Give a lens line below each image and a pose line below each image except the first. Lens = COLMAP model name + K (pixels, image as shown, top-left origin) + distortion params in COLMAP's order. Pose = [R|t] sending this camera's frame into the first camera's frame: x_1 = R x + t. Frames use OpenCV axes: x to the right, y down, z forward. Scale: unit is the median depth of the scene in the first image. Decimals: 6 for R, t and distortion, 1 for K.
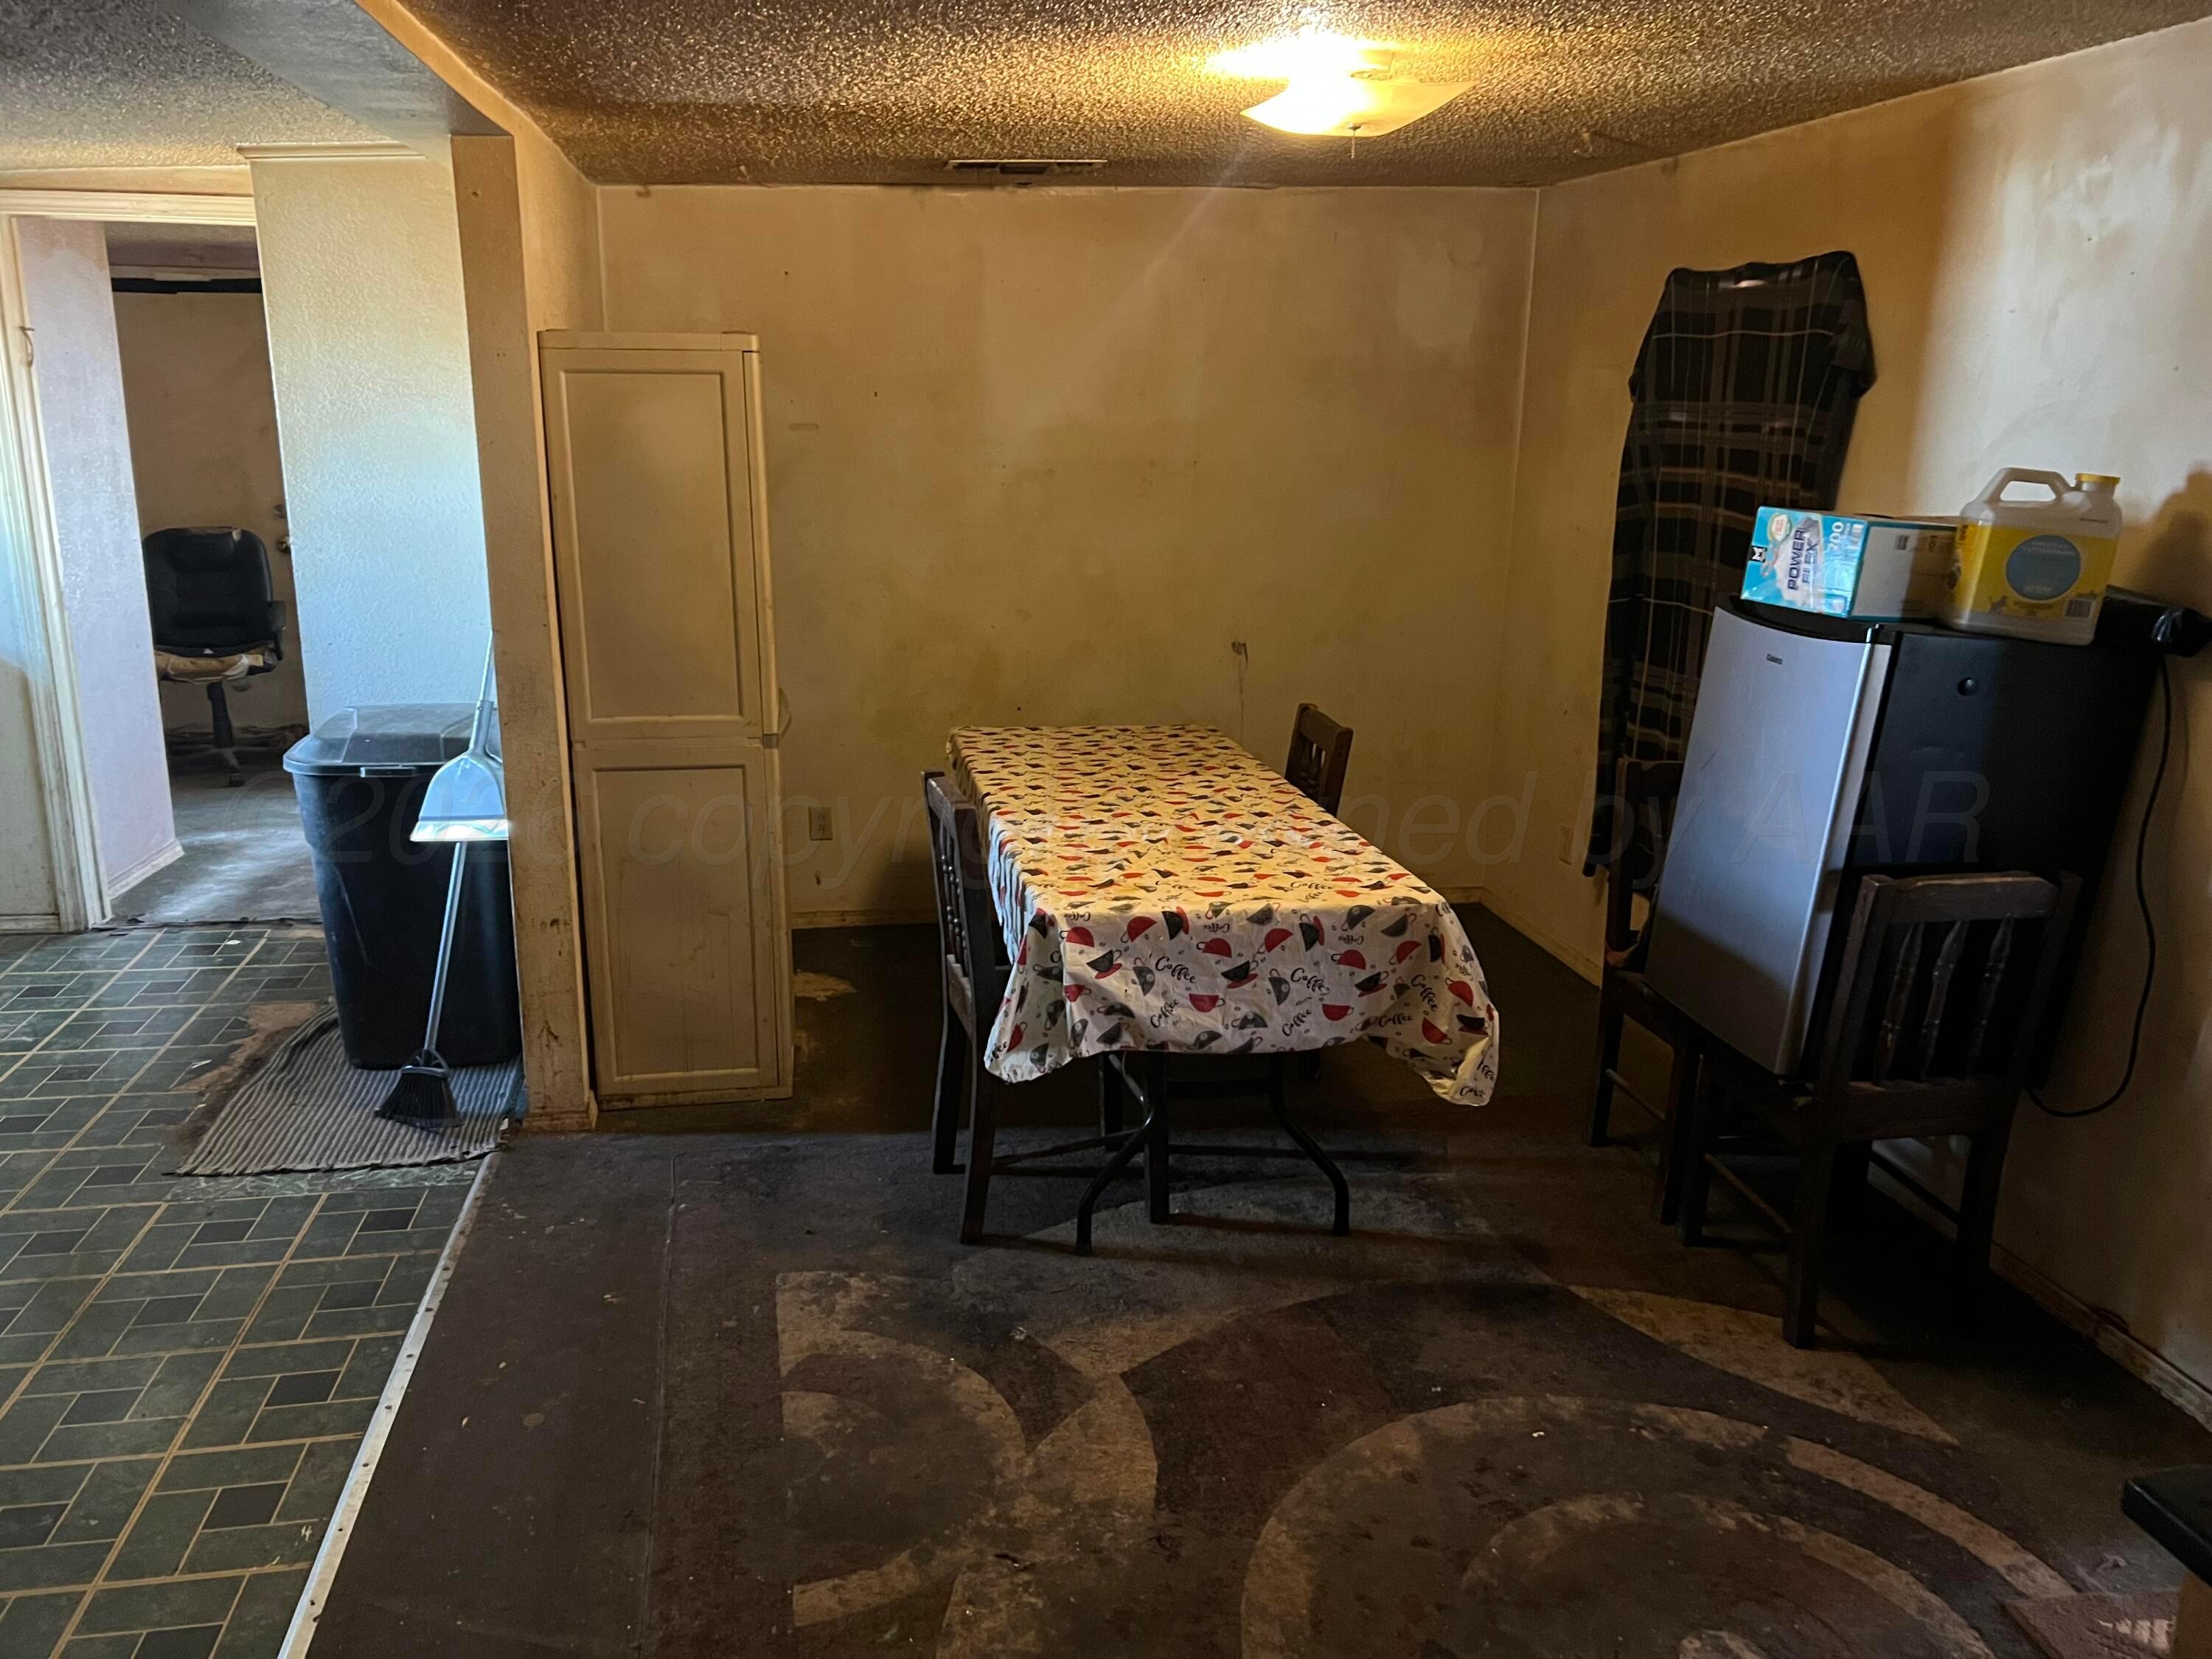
lens RADIAL K [[1694.2, 0, 1104.3], [0, 1694.2, 830.5], [0, 0, 1]] dist [-0.002281, -0.003403]
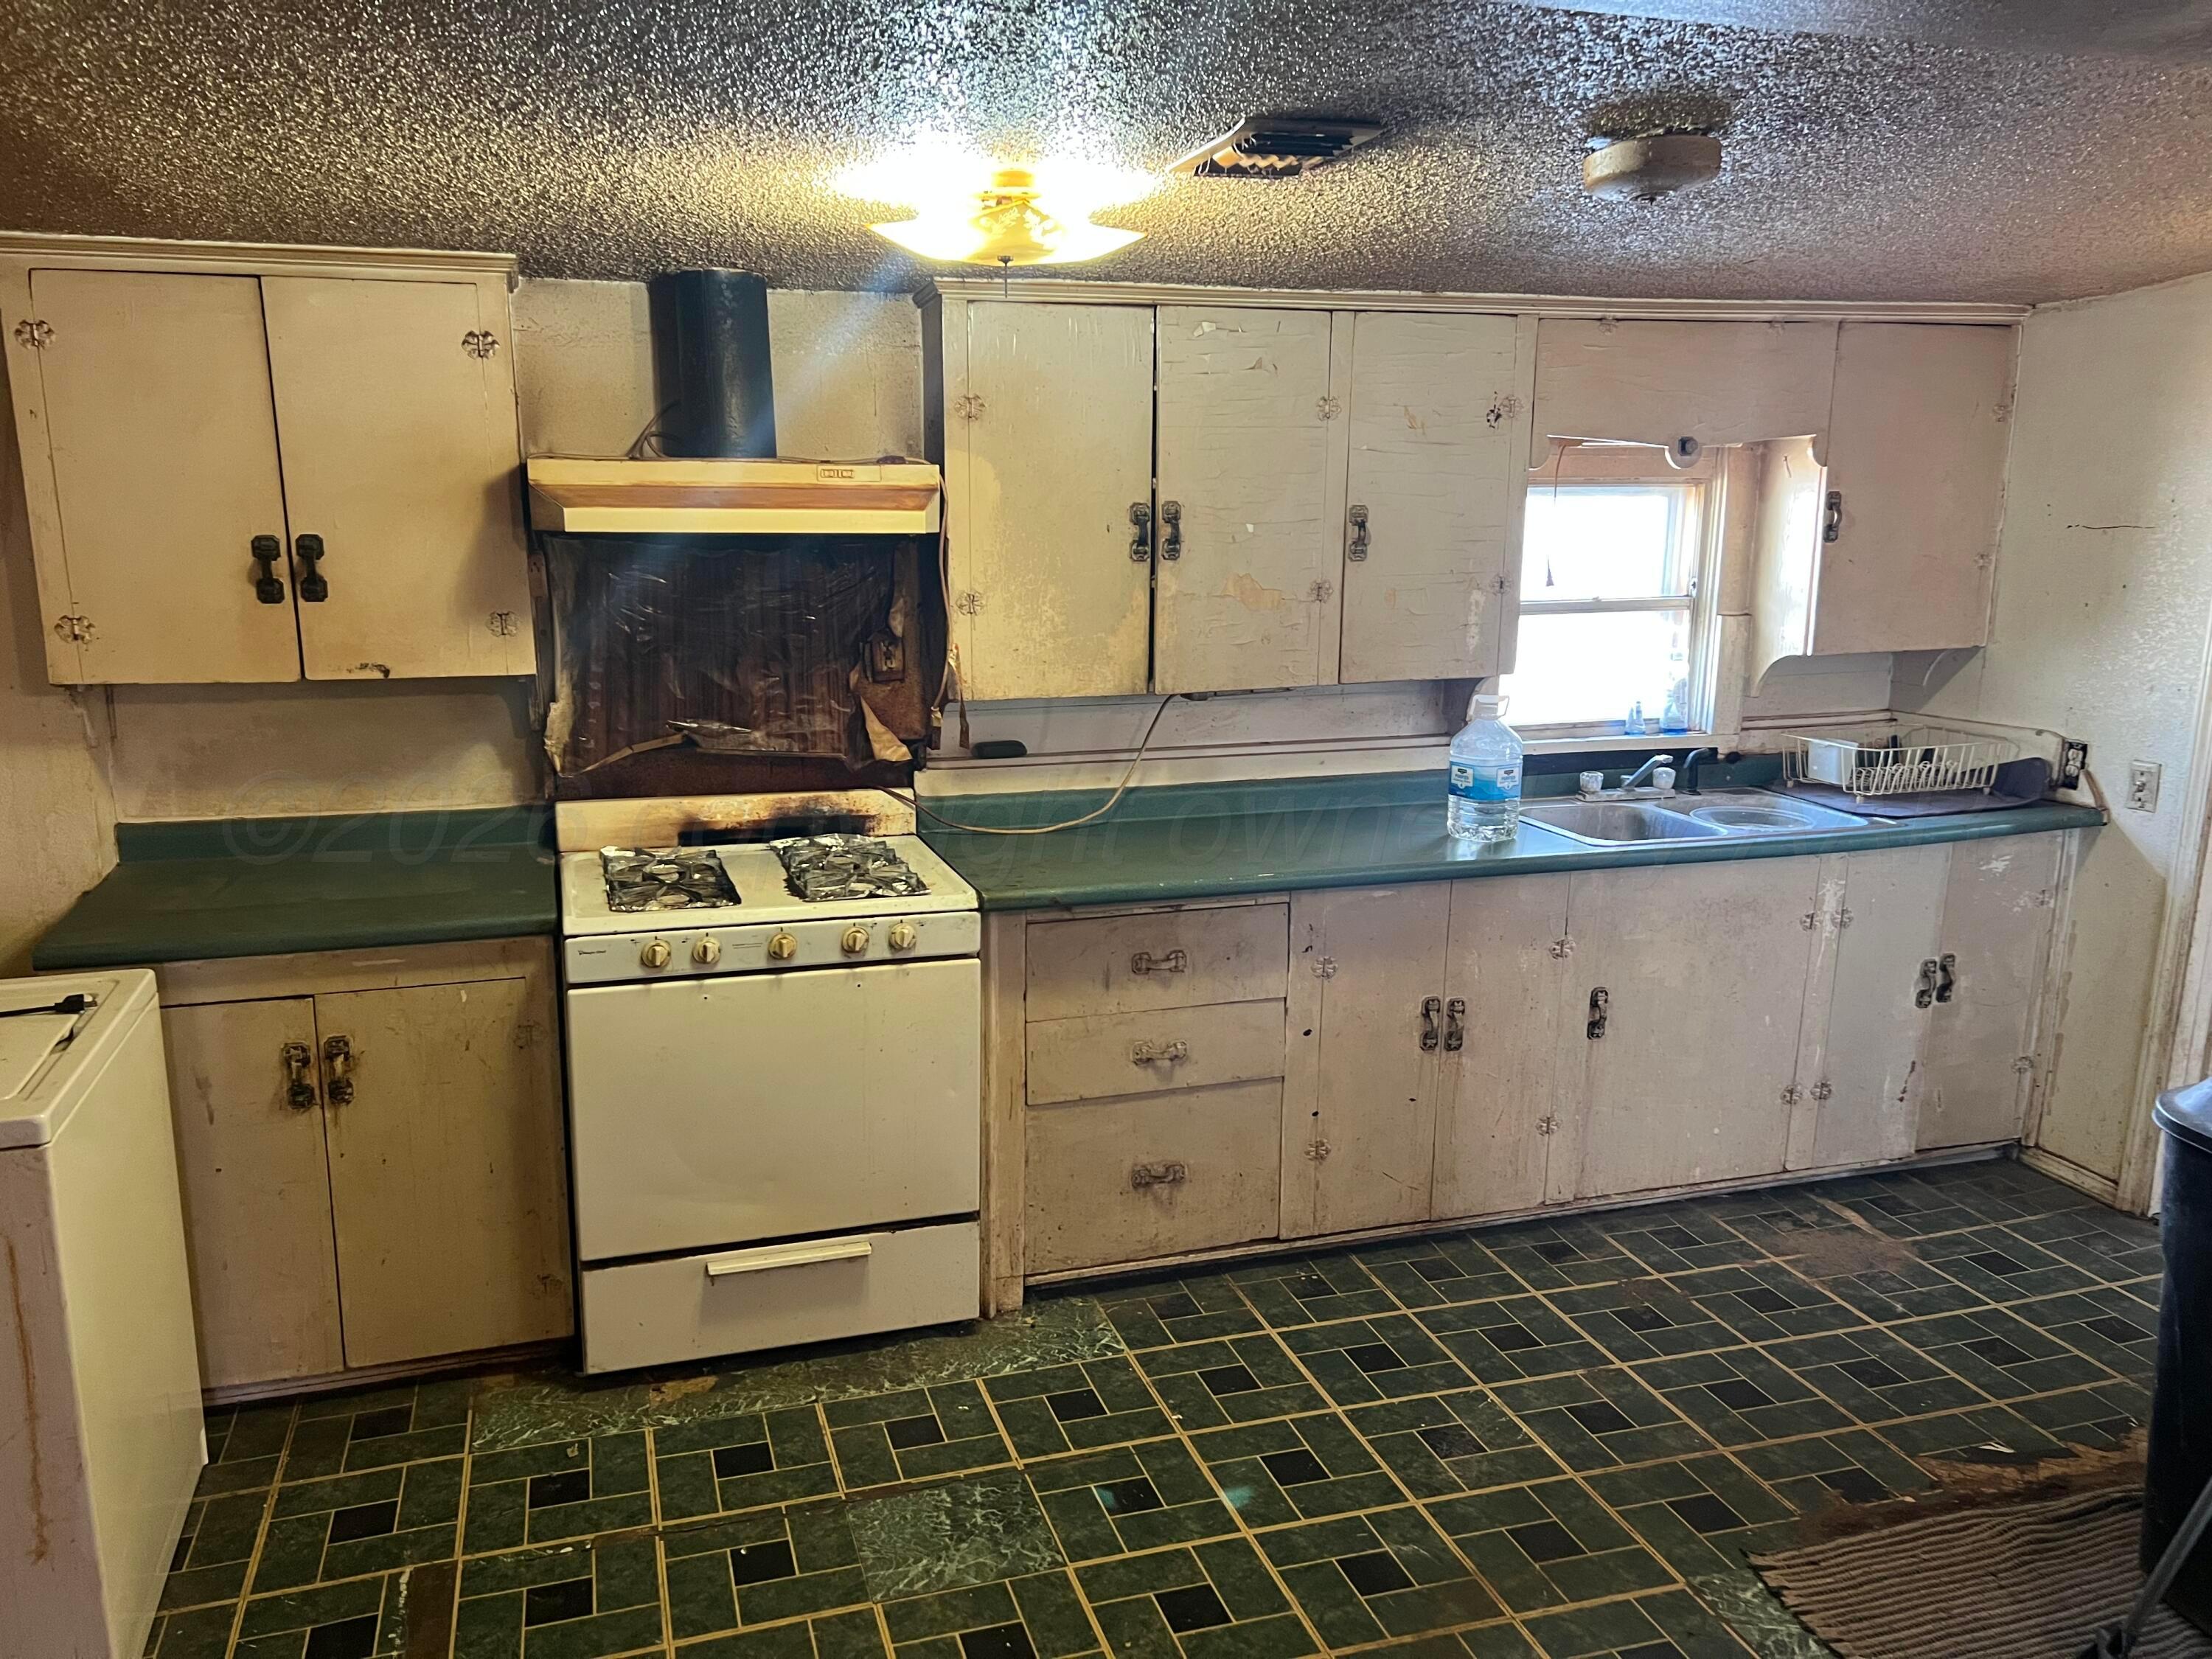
lens RADIAL K [[1694.2, 0, 1101.7], [0, 1694.2, 835.2], [0, 0, 1]] dist [-0.002281, -0.003403]
pose [[0.129748, 0.190632, -0.973049, 0.072888], [-0.264345, 0.952478, 0.151354, -0.124626], [0.955661, 0.237583, 0.173975, 0.462904]]
